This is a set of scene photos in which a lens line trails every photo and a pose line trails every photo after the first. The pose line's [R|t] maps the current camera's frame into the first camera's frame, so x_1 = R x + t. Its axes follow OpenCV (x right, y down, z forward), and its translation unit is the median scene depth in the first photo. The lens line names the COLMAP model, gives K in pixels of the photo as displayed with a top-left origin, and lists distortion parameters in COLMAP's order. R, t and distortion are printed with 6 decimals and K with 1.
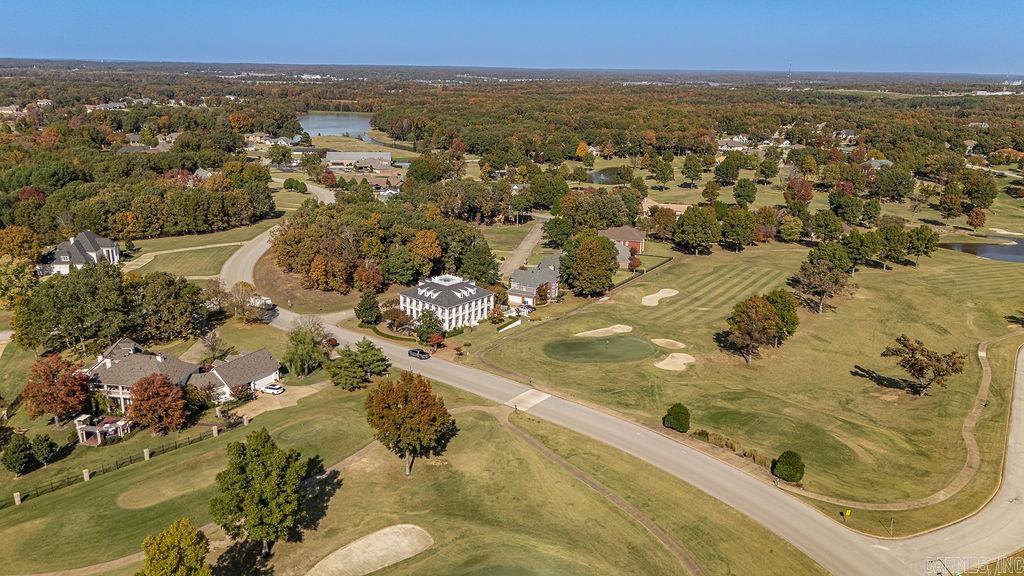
lens RADIAL K [[750.1, 0, 512.0], [0, 750.1, 288.0], [0, 0, 1]] dist [0.071184, -0.071448]
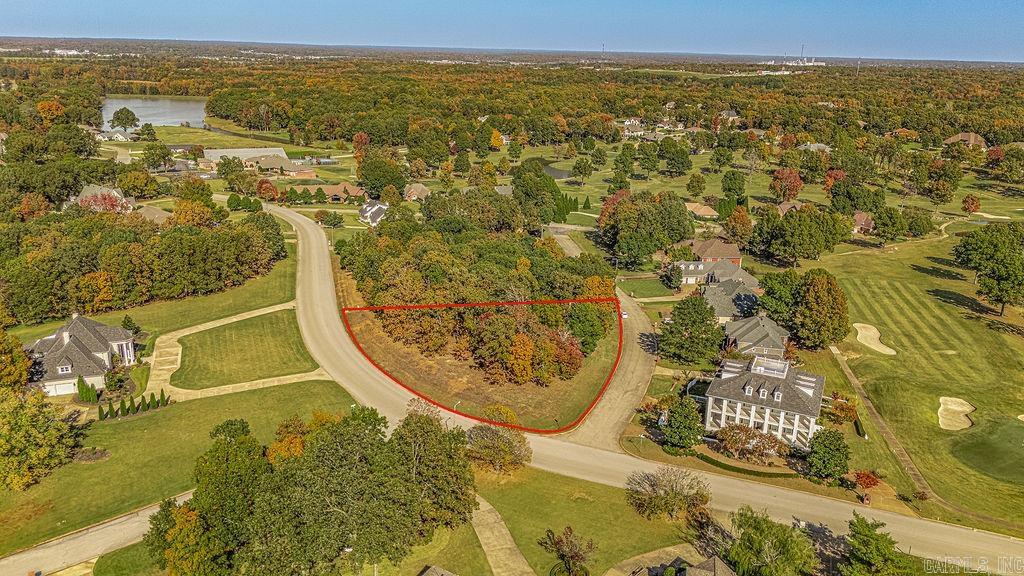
lens RADIAL K [[750.1, 0, 512.0], [0, 750.1, 288.0], [0, 0, 1]] dist [0.071184, -0.071448]
pose [[0.962612, -0.077540, 0.259551, -0.138264], [0.070473, 0.996848, 0.036438, -0.035241], [-0.261558, -0.016784, 0.965042, 0.111884]]
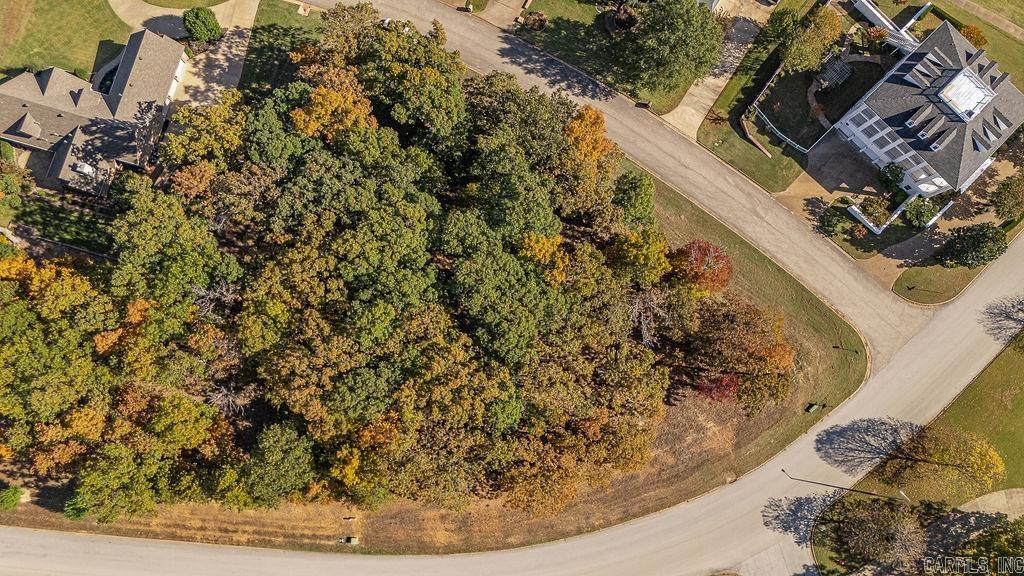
lens RADIAL K [[750.1, 0, 512.0], [0, 750.1, 288.0], [0, 0, 1]] dist [0.071184, -0.071448]
pose [[0.095122, -0.989053, 0.112807, -0.089275], [0.230129, 0.132100, 0.964153, -0.166416], [-0.968500, -0.065752, 0.240176, 0.331008]]
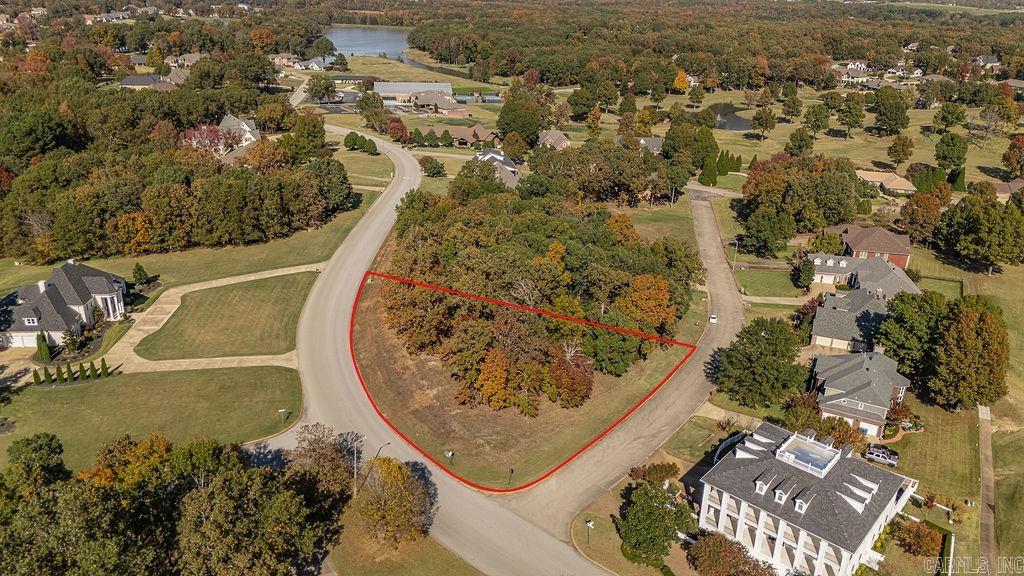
lens RADIAL K [[750.1, 0, 512.0], [0, 750.1, 288.0], [0, 0, 1]] dist [0.071184, -0.071448]
pose [[0.999787, 0.014980, -0.014216, -0.075293], [-0.013349, 0.993996, 0.108597, -0.045962], [0.015758, -0.108384, 0.993984, 0.152702]]
